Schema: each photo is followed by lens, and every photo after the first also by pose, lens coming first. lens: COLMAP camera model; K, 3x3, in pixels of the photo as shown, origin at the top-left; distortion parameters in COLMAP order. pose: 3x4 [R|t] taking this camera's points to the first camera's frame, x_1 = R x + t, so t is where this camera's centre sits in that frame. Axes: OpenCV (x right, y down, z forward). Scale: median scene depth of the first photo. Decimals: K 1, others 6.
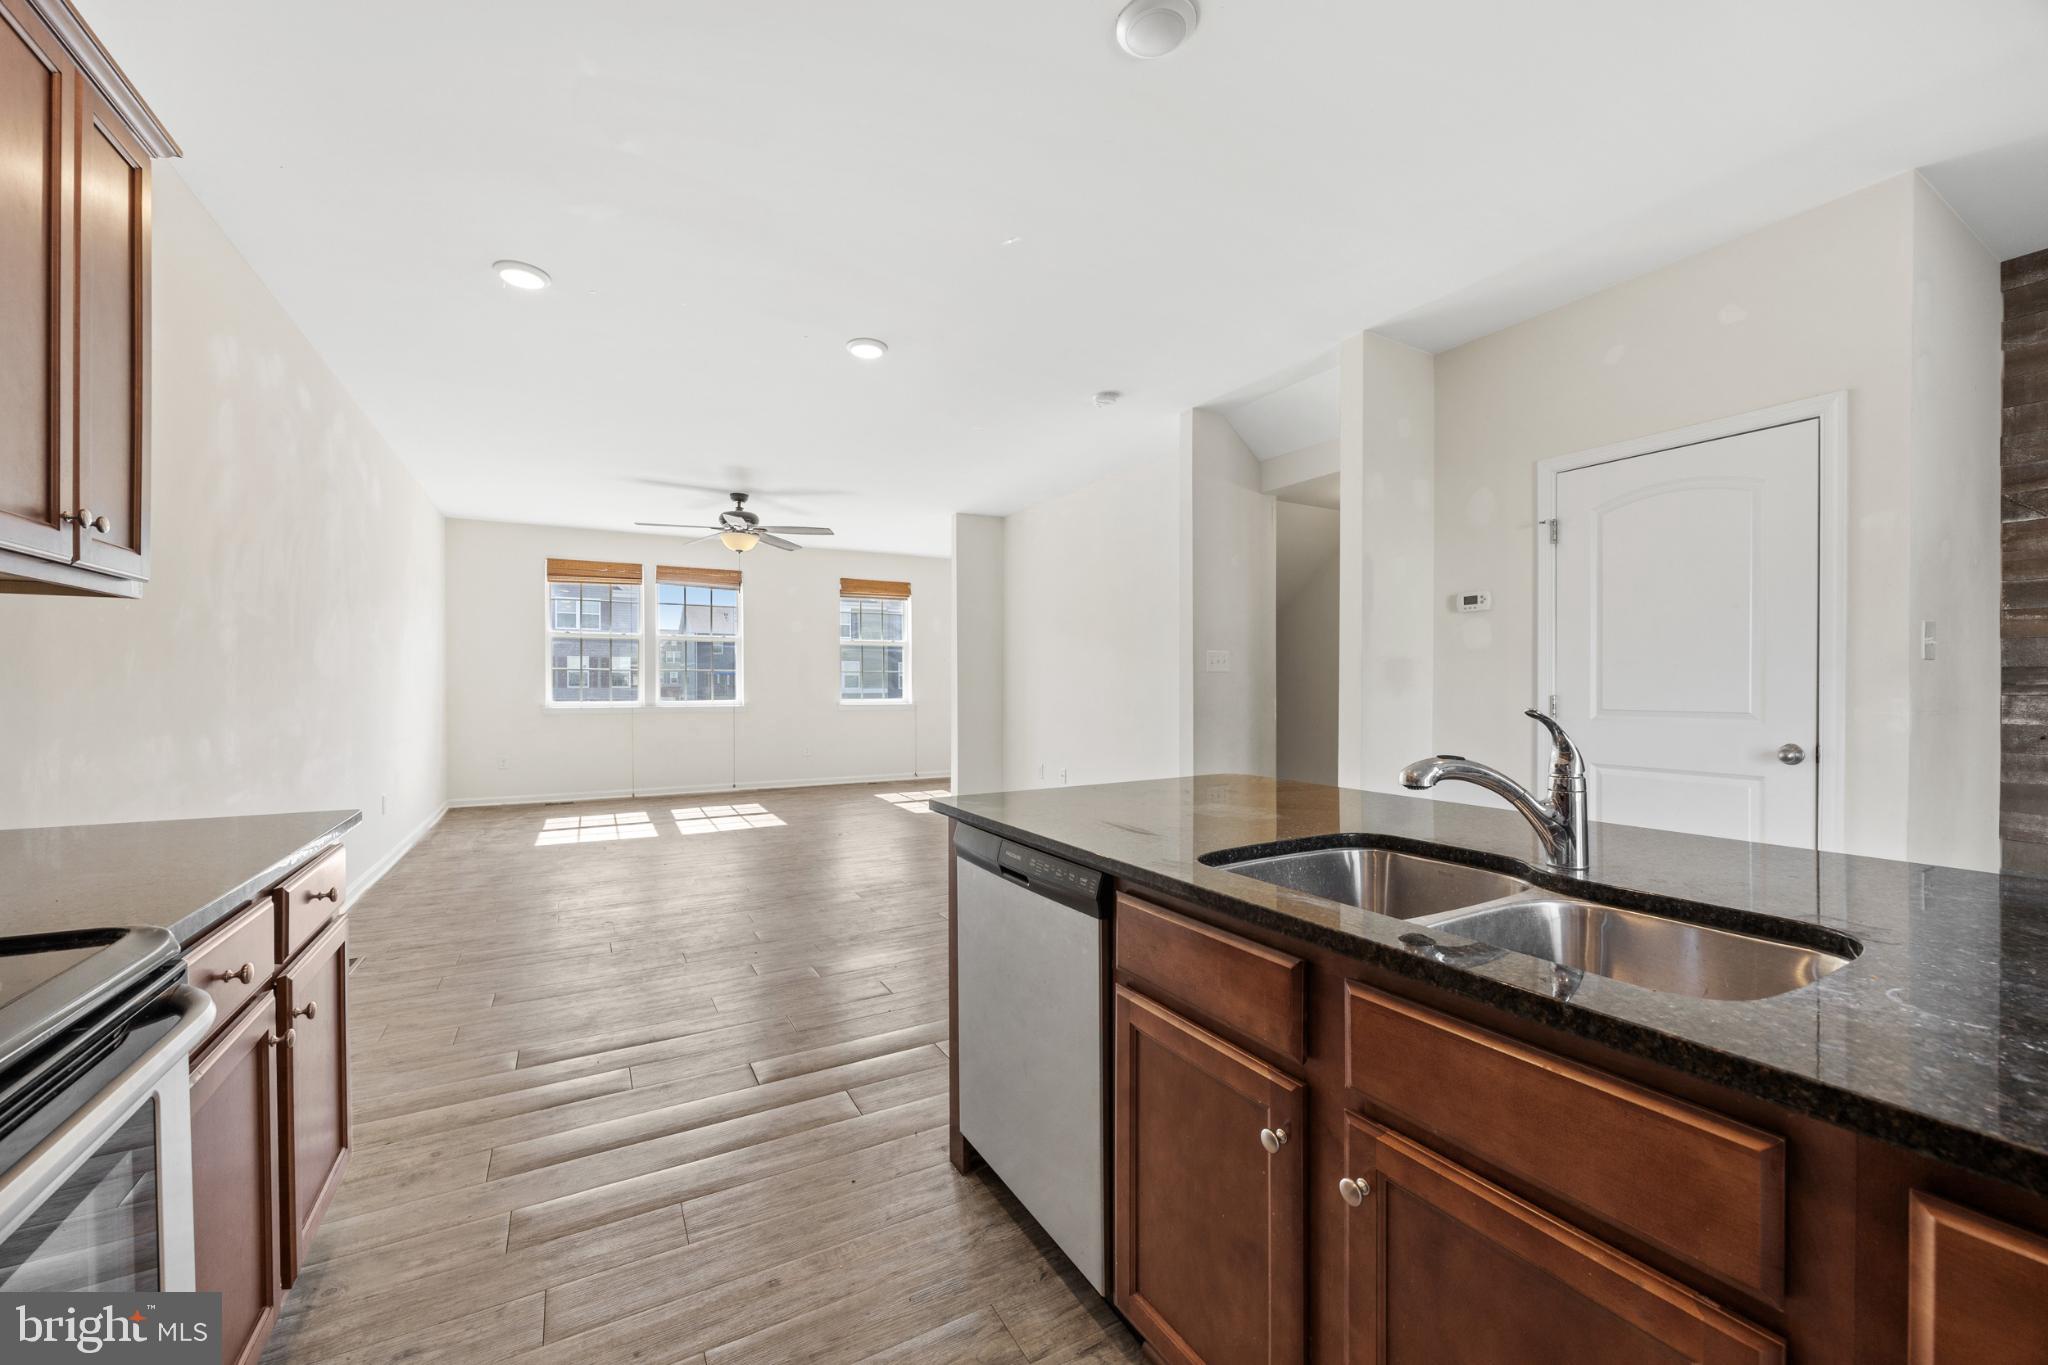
lens RADIAL K [[797.8, 0, 1020.3], [0, 797.8, 686.7], [0, 0, 1]] dist [-0.005517, 0.001281]
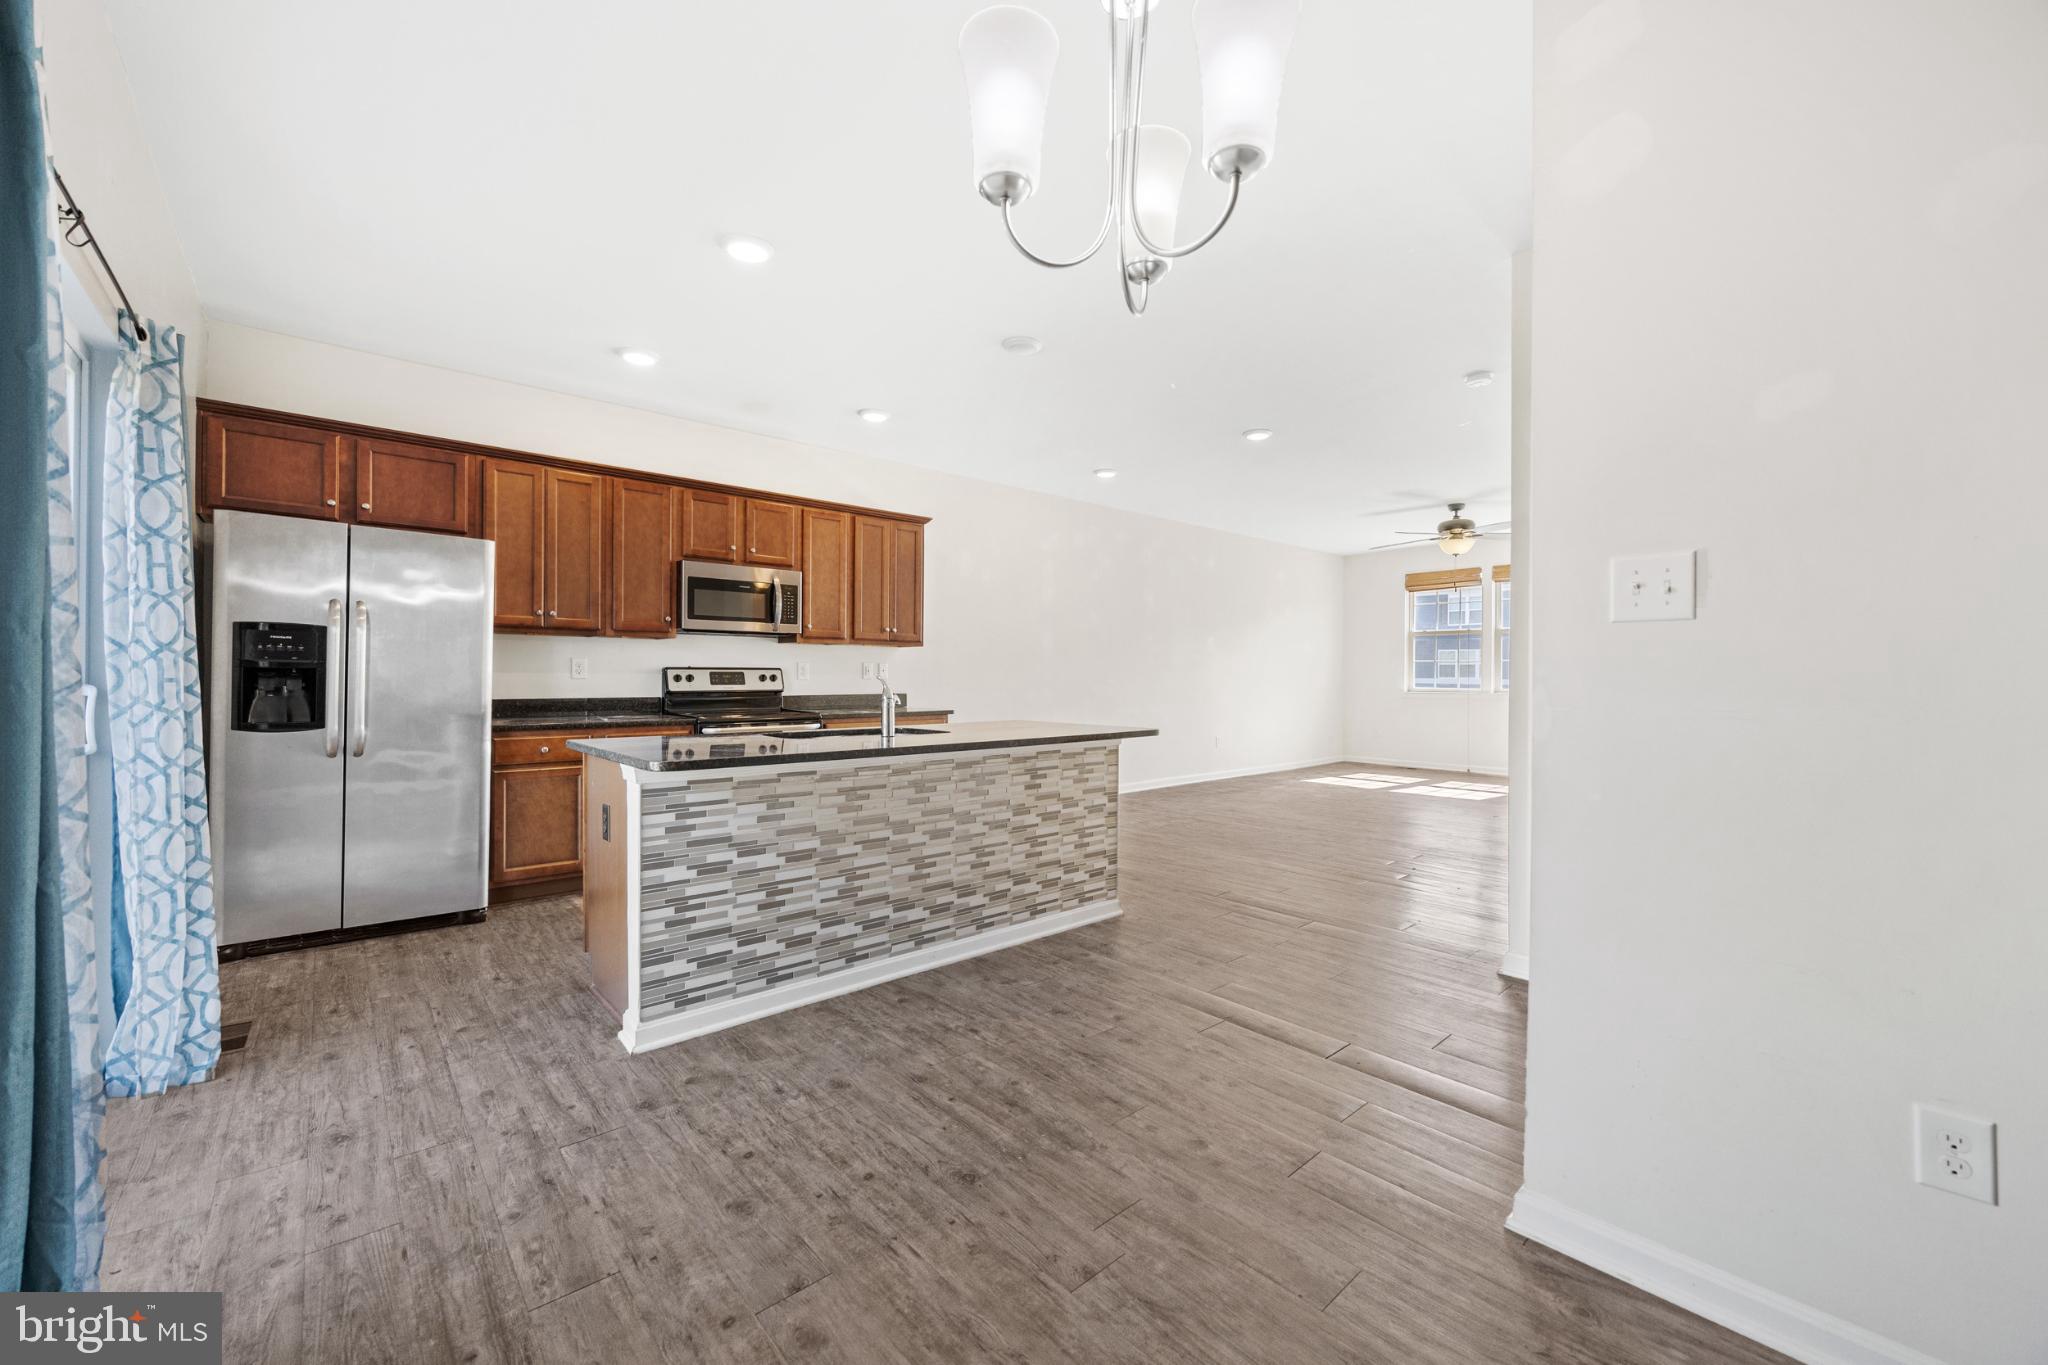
lens RADIAL K [[797.8, 0, 1028.3], [0, 797.8, 694.2], [0, 0, 1]] dist [-0.005517, 0.001281]
pose [[0.214335, 0.028273, -0.976351, 1.221494], [-0.009622, 0.999594, 0.026834, 0.004699], [0.976713, 0.003644, 0.214520, 0.328655]]
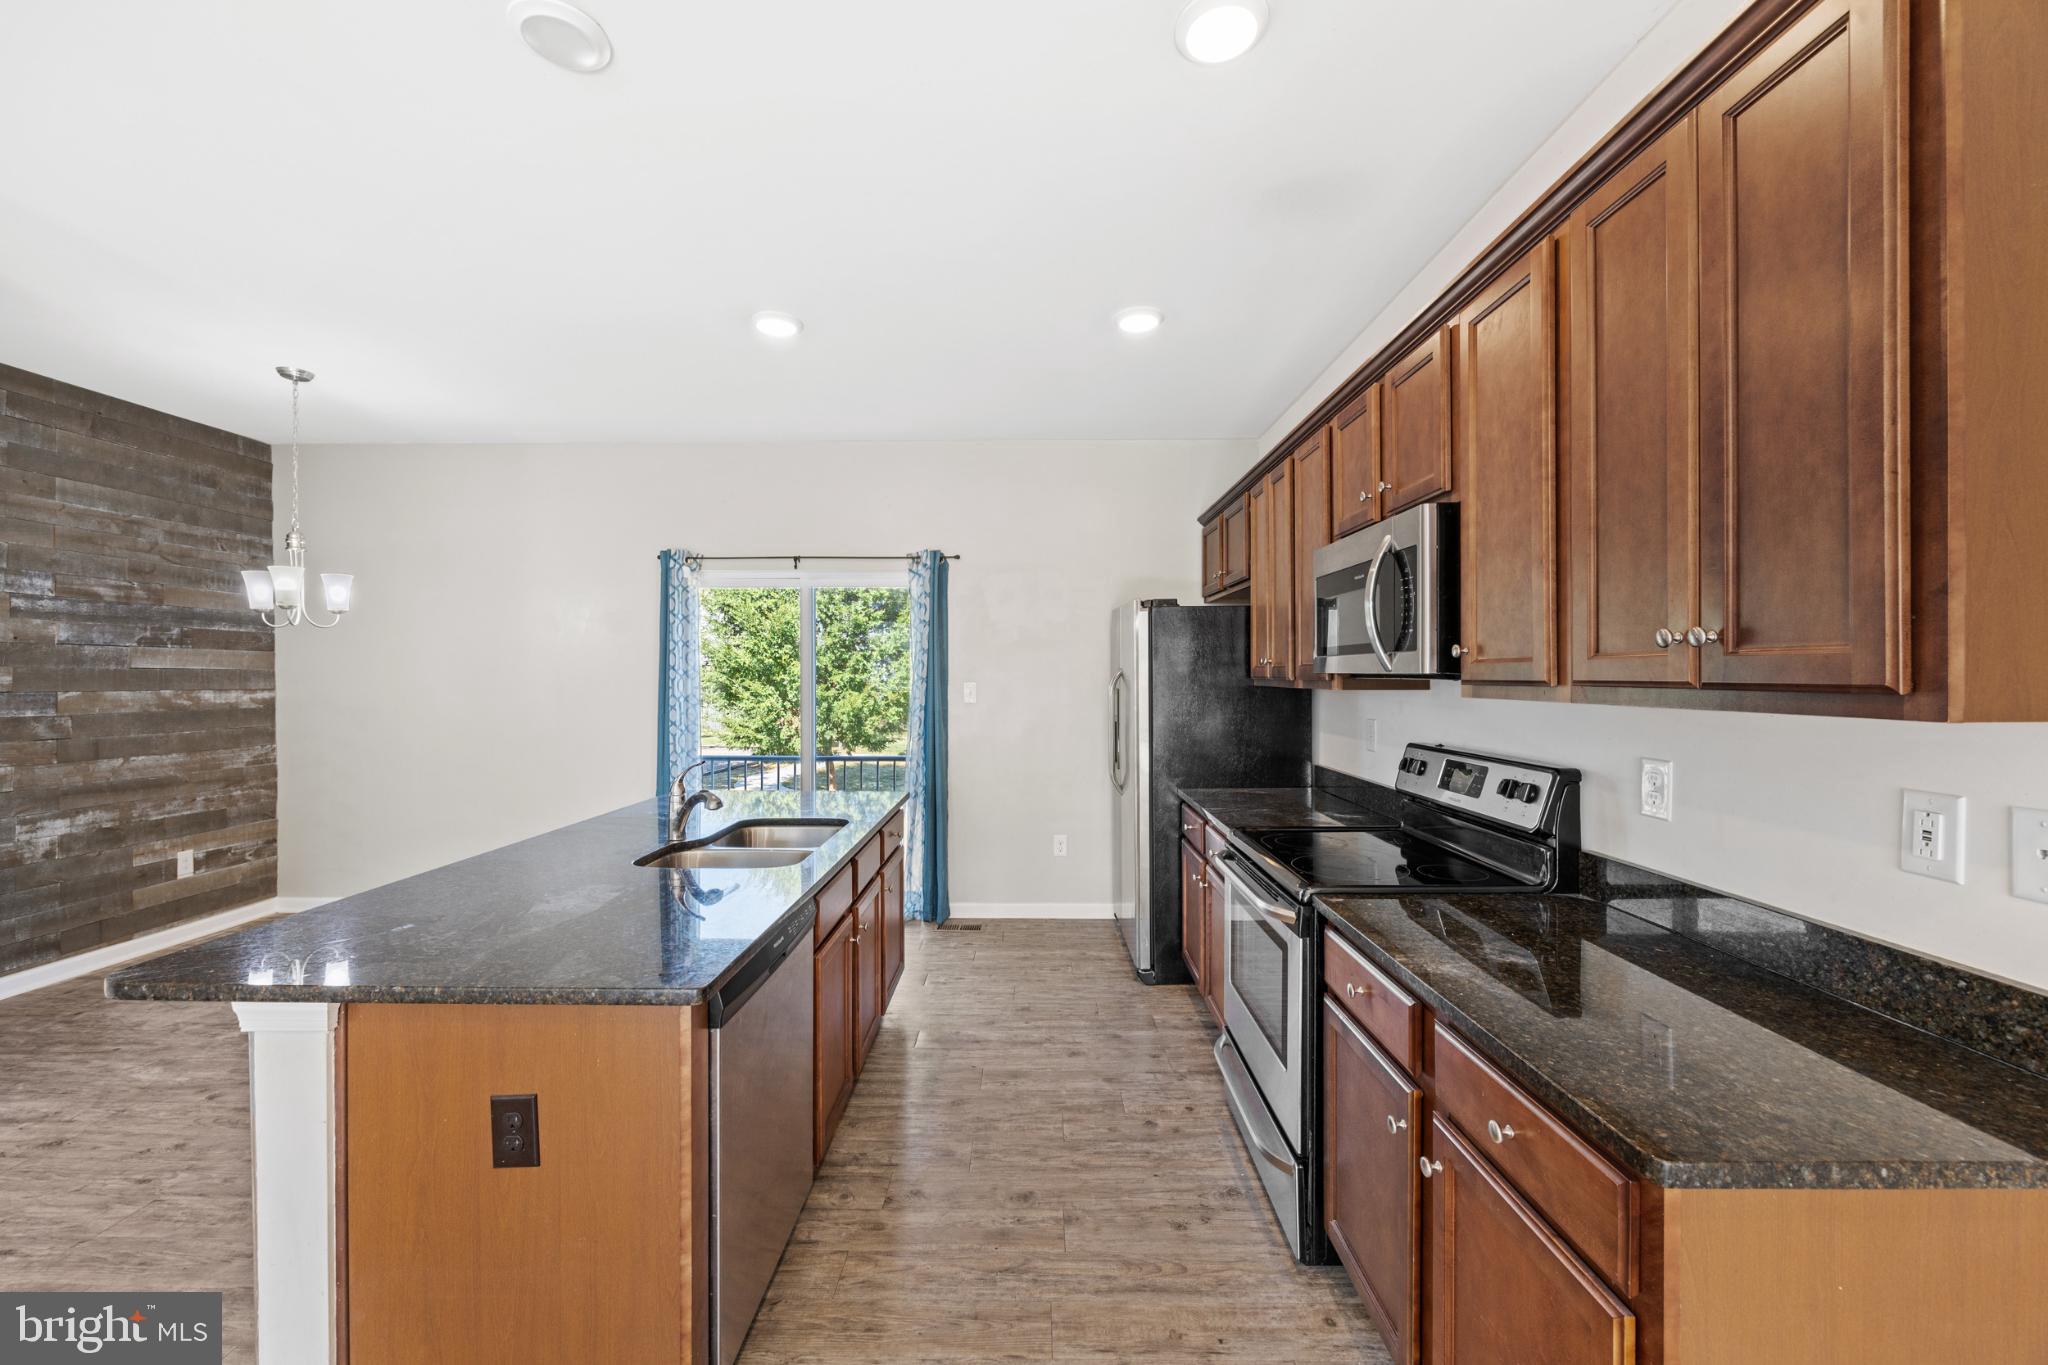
lens RADIAL K [[797.8, 0, 1017.5], [0, 797.8, 683.5], [0, 0, 1]] dist [-0.005517, 0.001281]
pose [[-0.862379, -0.000167, 0.506264, -0.392695], [0.006661, 0.999910, 0.011678, -0.066796], [-0.506220, 0.013443, -0.862300, 0.845891]]
